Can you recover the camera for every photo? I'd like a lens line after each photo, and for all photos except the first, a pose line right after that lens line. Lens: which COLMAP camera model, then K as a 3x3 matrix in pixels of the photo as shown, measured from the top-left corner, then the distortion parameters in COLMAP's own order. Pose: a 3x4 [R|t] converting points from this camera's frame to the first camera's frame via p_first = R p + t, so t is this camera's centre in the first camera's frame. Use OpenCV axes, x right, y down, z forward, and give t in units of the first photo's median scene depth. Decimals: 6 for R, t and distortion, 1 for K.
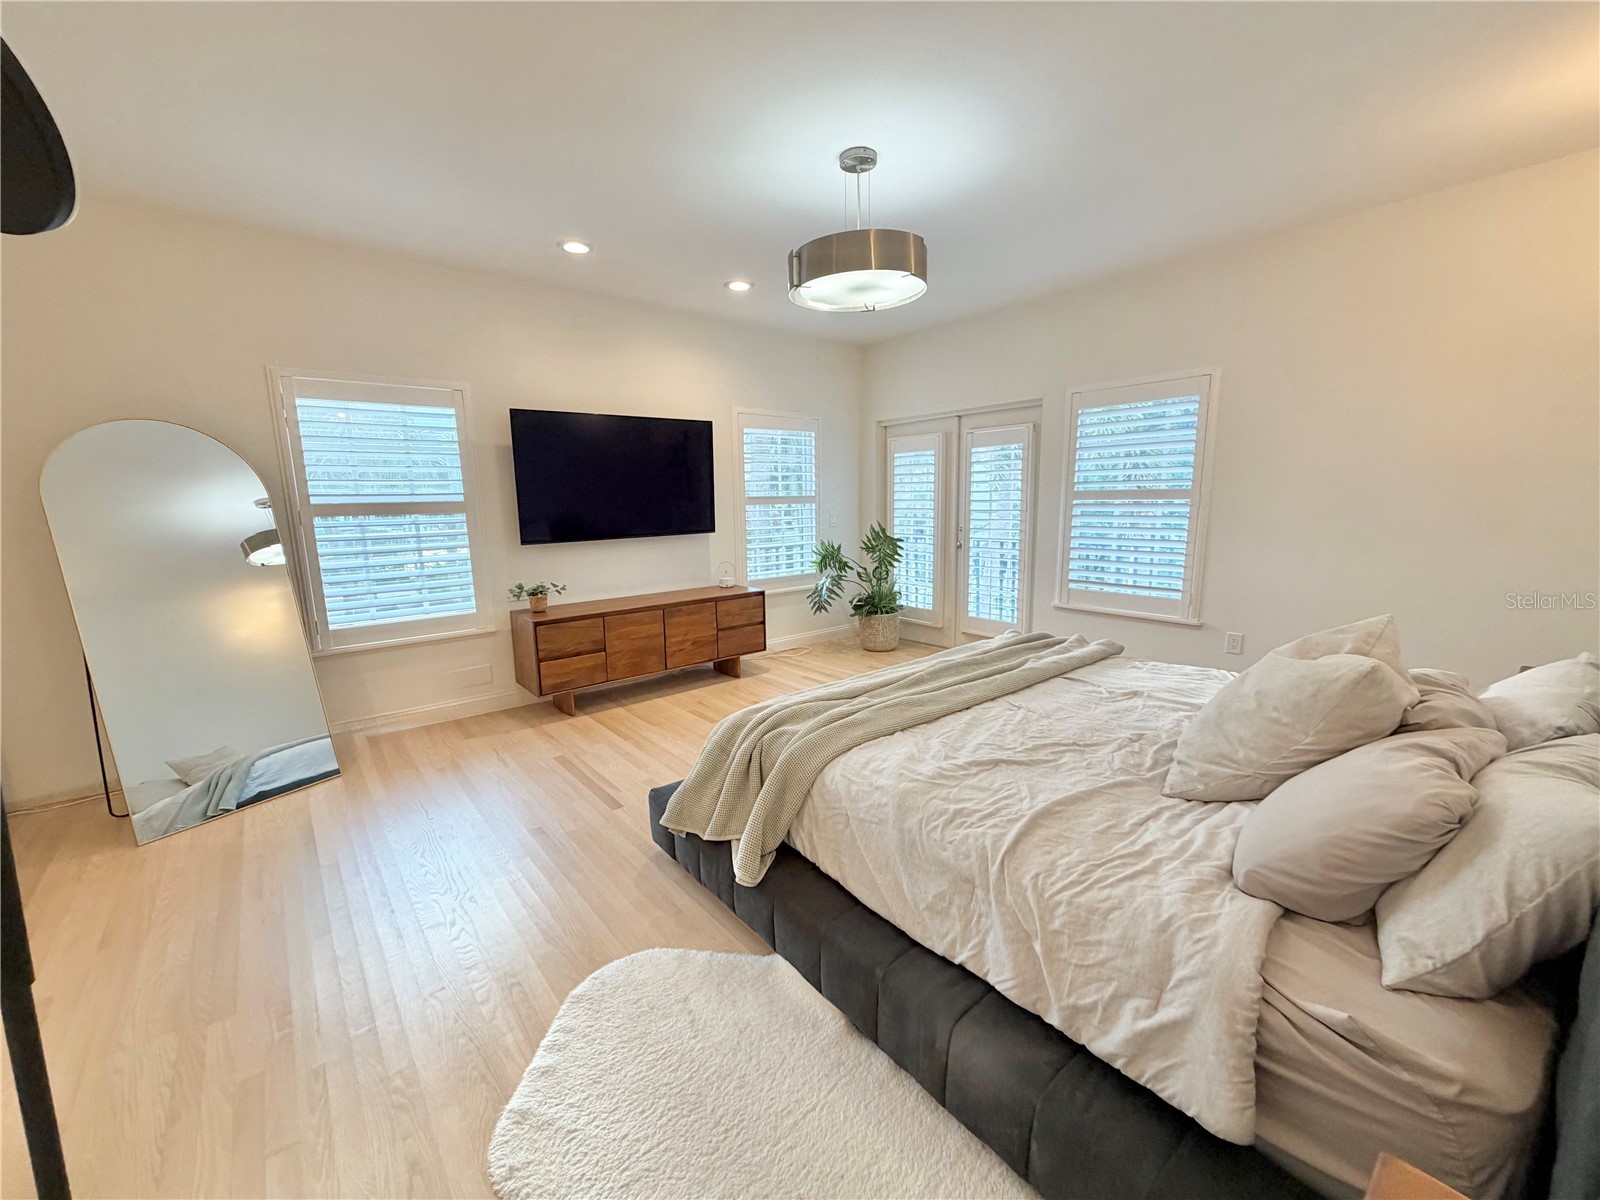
lens RADIAL K [[636.9, 0, 800.0], [0, 636.9, 600.0], [0, 0, 1]] dist [0.000532, -0.000184]
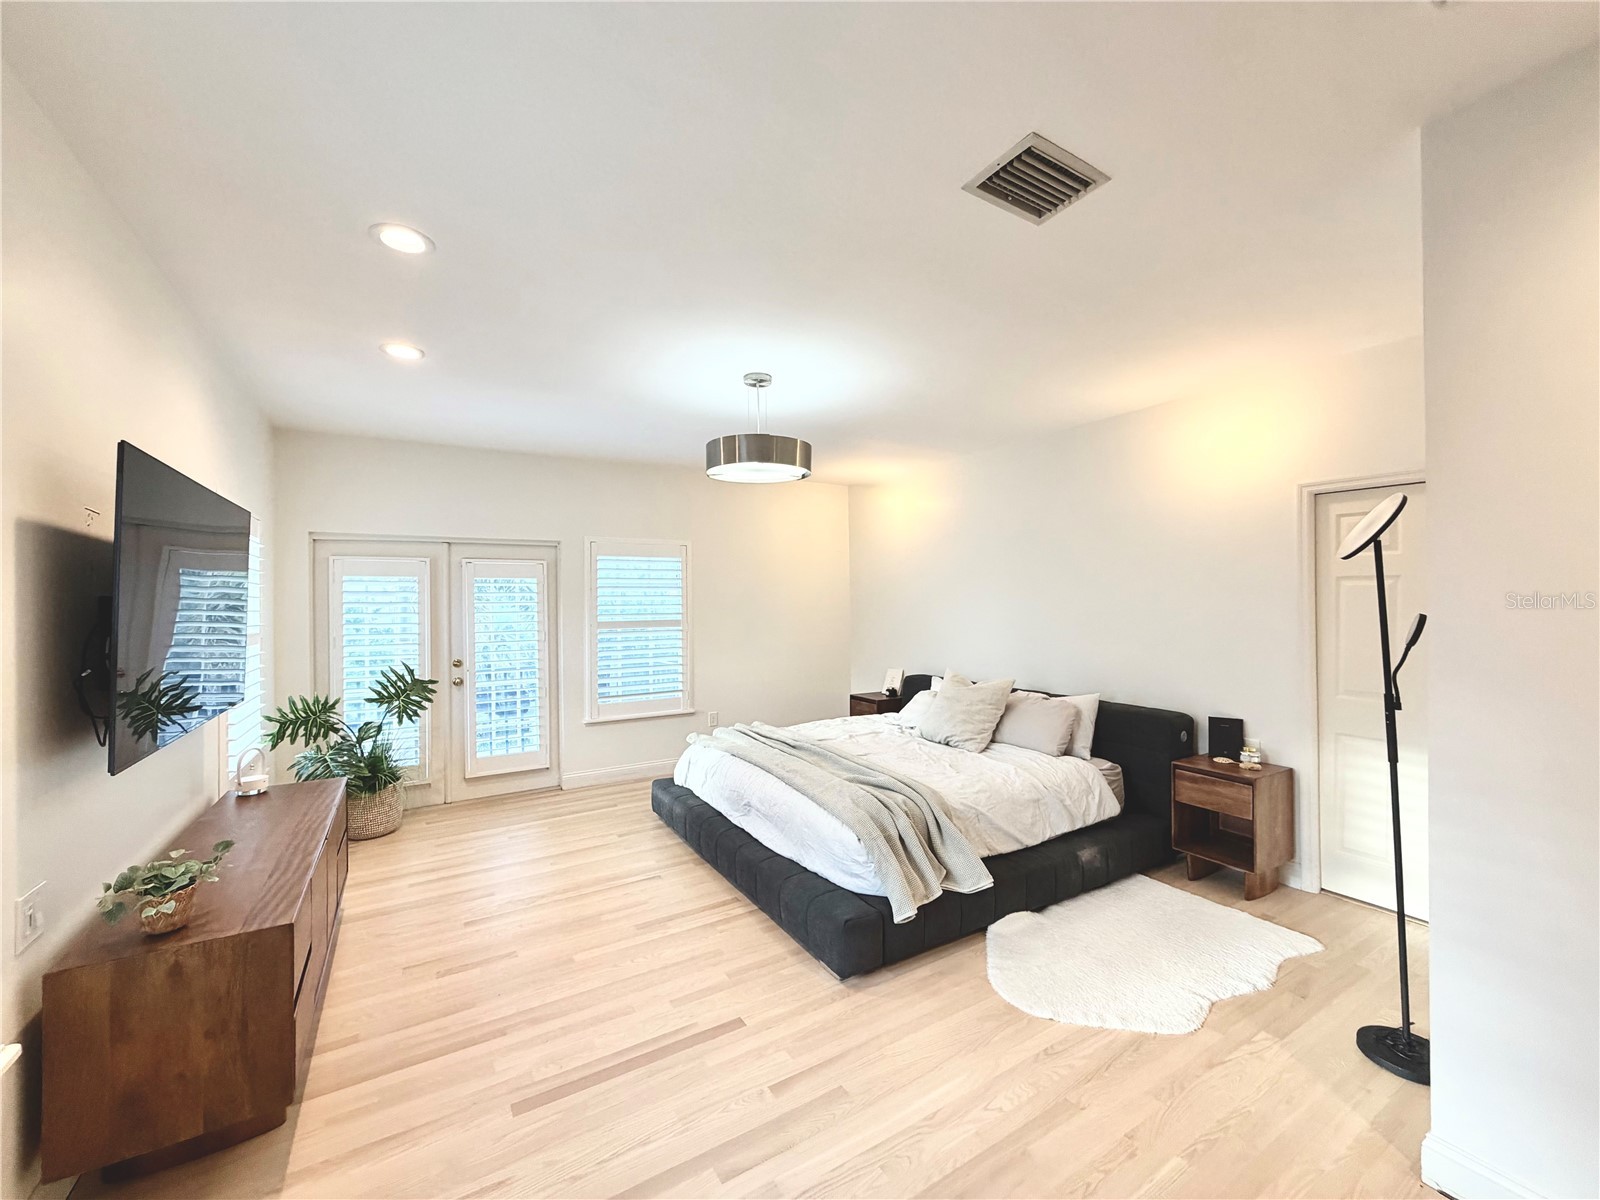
lens RADIAL K [[635.0, 0, 792.5], [0, 635.0, 600.4], [0, 0, 1]] dist [-0.001938, -0.000175]
pose [[0.153469, 0.023063, 0.987884, -0.586388], [0.170848, 0.984052, -0.049515, -0.077044], [-0.973272, 0.176377, 0.147081, 0.399360]]
